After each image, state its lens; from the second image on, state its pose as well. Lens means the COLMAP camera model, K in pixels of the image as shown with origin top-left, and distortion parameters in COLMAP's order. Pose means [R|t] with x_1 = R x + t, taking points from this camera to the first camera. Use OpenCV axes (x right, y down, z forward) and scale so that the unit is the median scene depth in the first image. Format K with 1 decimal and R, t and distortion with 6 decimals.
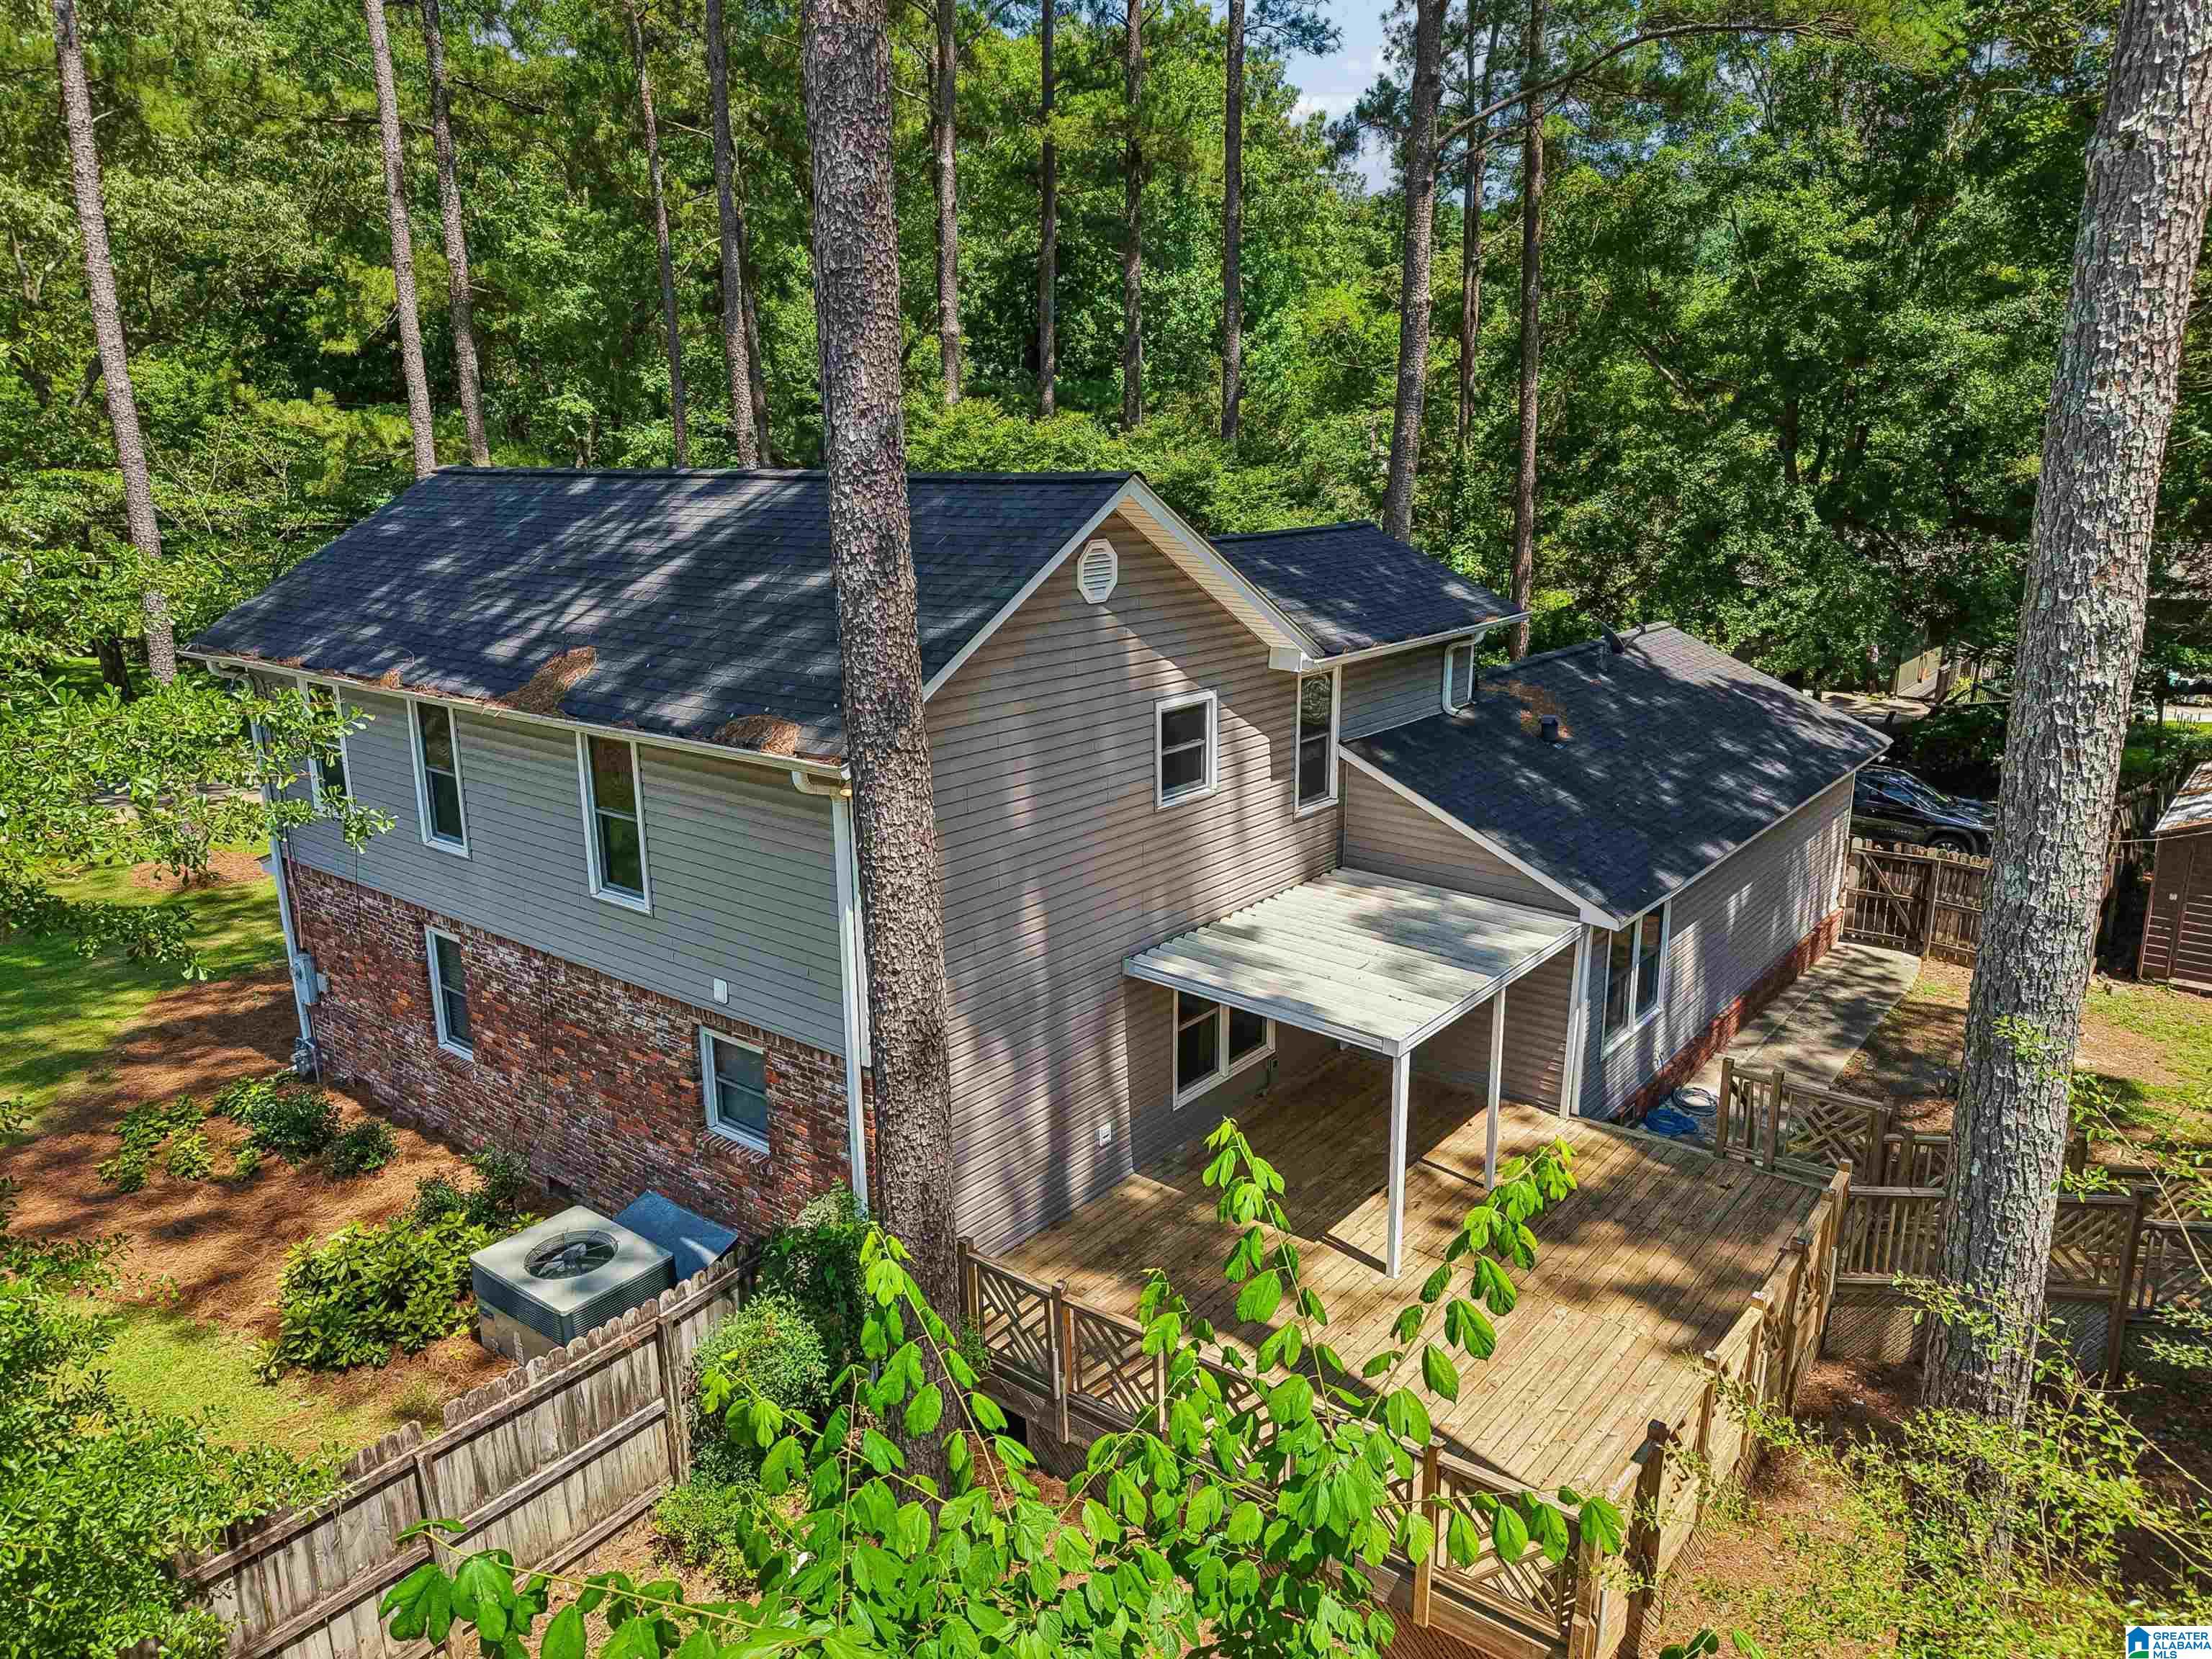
lens RADIAL K [[1540.5, 0, 1109.4], [0, 1540.5, 848.0], [0, 0, 1]] dist [-0.005724, 0.006986]
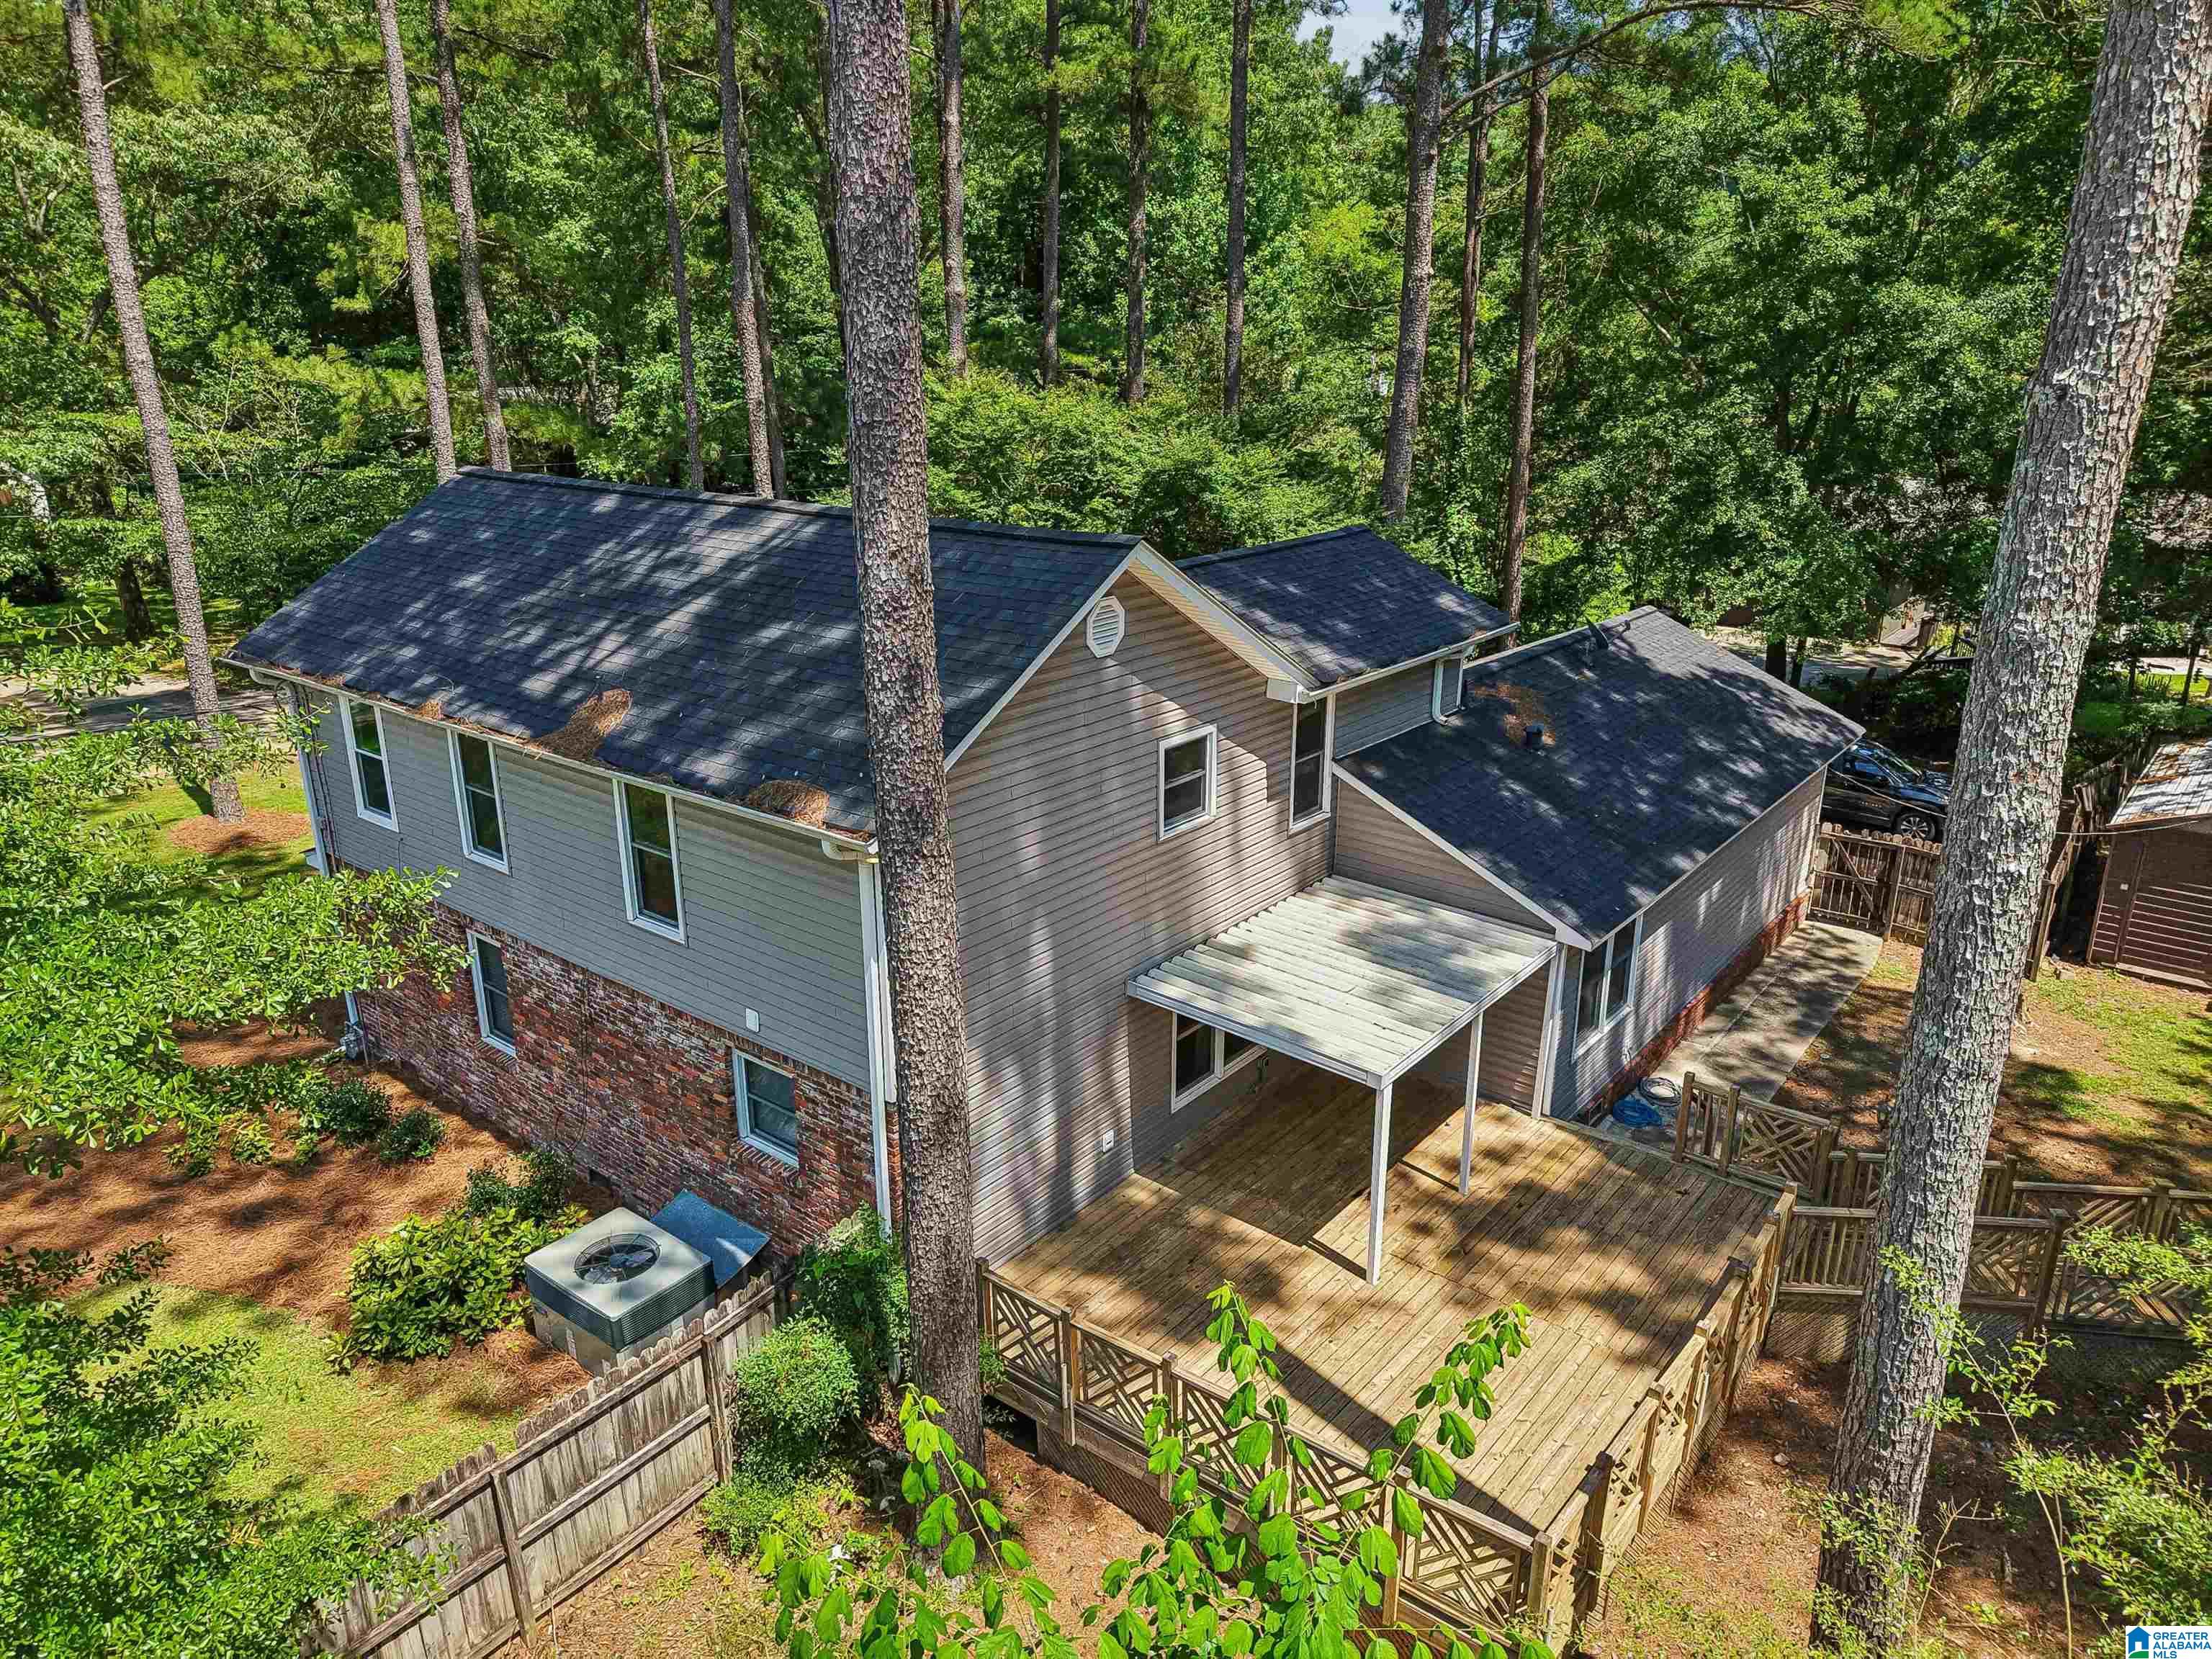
lens RADIAL K [[1540.5, 0, 1104.7], [0, 1540.5, 811.6], [0, 0, 1]] dist [-0.005724, 0.006986]
pose [[0.999972, 0.007261, 0.001614, -0.008141], [-0.007360, 0.997239, 0.073898, -0.118300], [-0.001073, -0.073908, 0.997265, -0.054488]]
